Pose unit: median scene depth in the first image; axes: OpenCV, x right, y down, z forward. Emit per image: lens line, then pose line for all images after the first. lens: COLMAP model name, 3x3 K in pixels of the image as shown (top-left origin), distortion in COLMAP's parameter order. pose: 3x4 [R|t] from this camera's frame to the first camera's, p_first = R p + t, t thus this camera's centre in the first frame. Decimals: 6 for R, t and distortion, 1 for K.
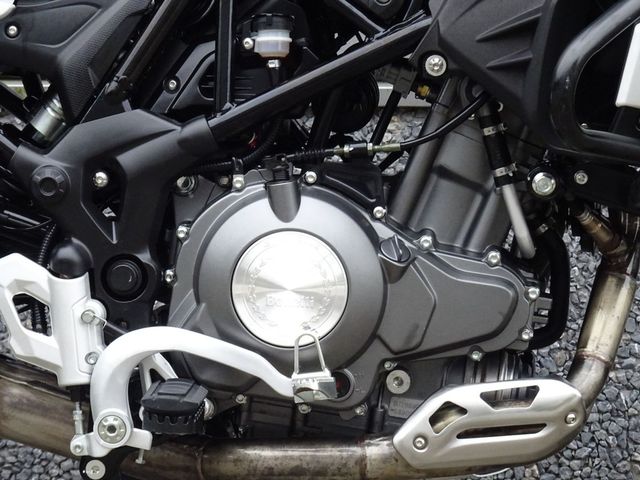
lens RADIAL K [[2475.0, 0, 320.0], [0, 2475.0, 240.0], [0, 0, 1]] dist [-0.153200, 0.000000]
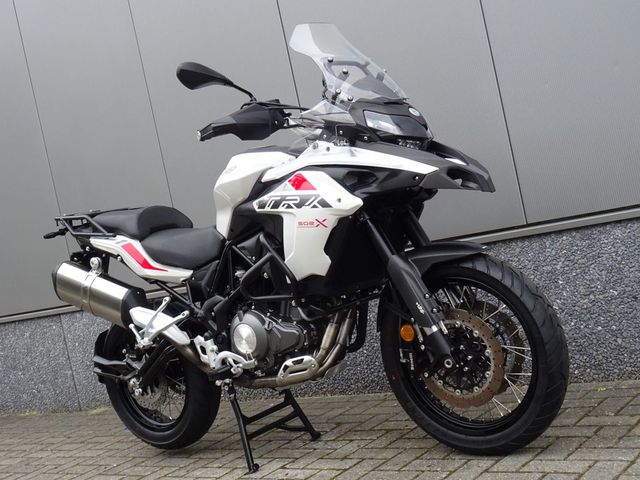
lens RADIAL K [[907.9, 0, 320.0], [0, 907.9, 238.9], [0, 0, 1]] dist [-0.009455, 0.000000]
pose [[0.797592, -0.160247, -0.581522, 0.905133], [0.146357, 0.986670, -0.071153, -0.015145], [0.585172, -0.028359, 0.810413, -0.059713]]
